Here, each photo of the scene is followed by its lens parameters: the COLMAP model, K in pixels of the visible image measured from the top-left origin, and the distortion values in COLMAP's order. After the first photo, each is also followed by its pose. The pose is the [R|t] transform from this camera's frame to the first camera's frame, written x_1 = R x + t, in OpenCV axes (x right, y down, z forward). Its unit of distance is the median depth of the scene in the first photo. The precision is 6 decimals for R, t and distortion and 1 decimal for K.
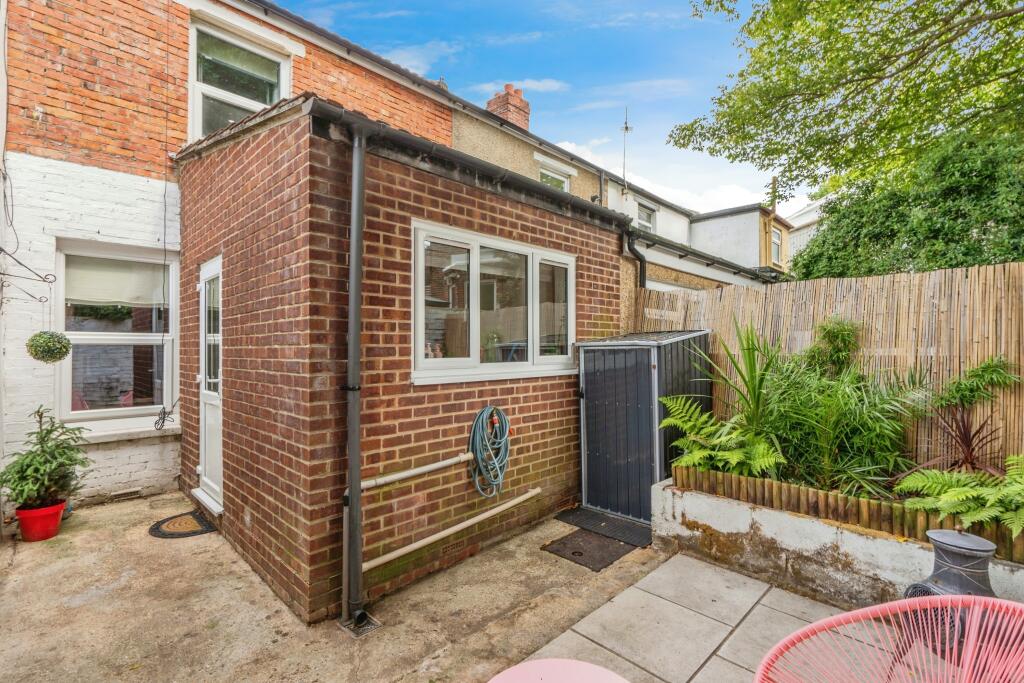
lens RADIAL K [[469.2, 0, 514.1], [0, 469.2, 345.7], [0, 0, 1]] dist [-0.005414, 0.001207]
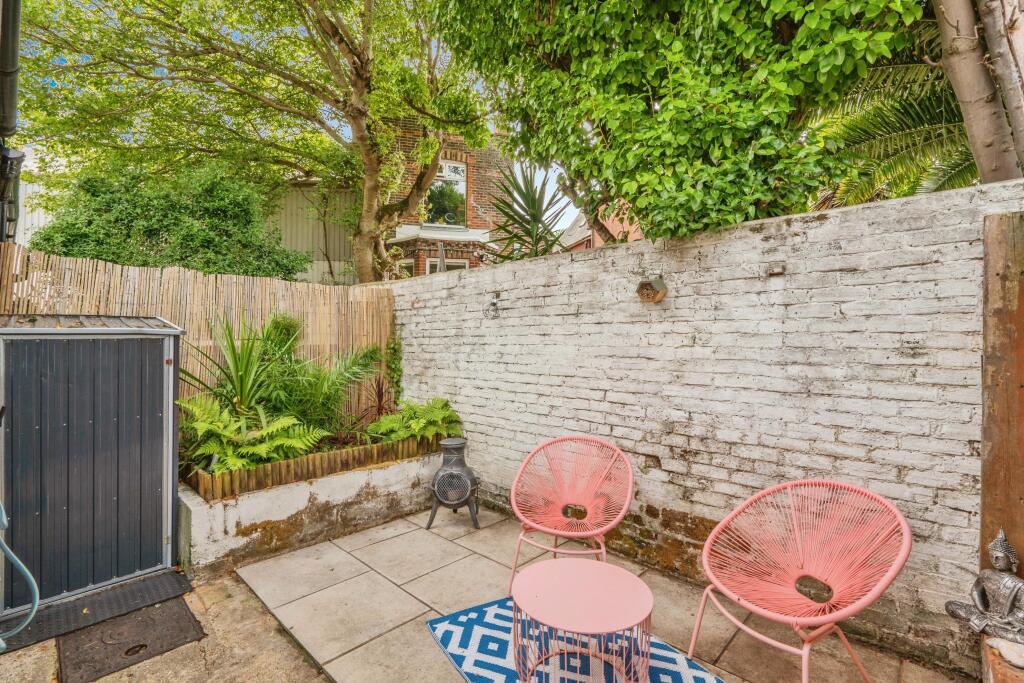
lens RADIAL K [[469.2, 0, 509.8], [0, 469.2, 342.3], [0, 0, 1]] dist [-0.005414, 0.001207]
pose [[-0.048101, 0.001130, 0.998842, -0.588329], [-0.003545, 0.999993, -0.001302, 0.013997], [-0.998836, -0.003603, -0.048097, 0.554192]]
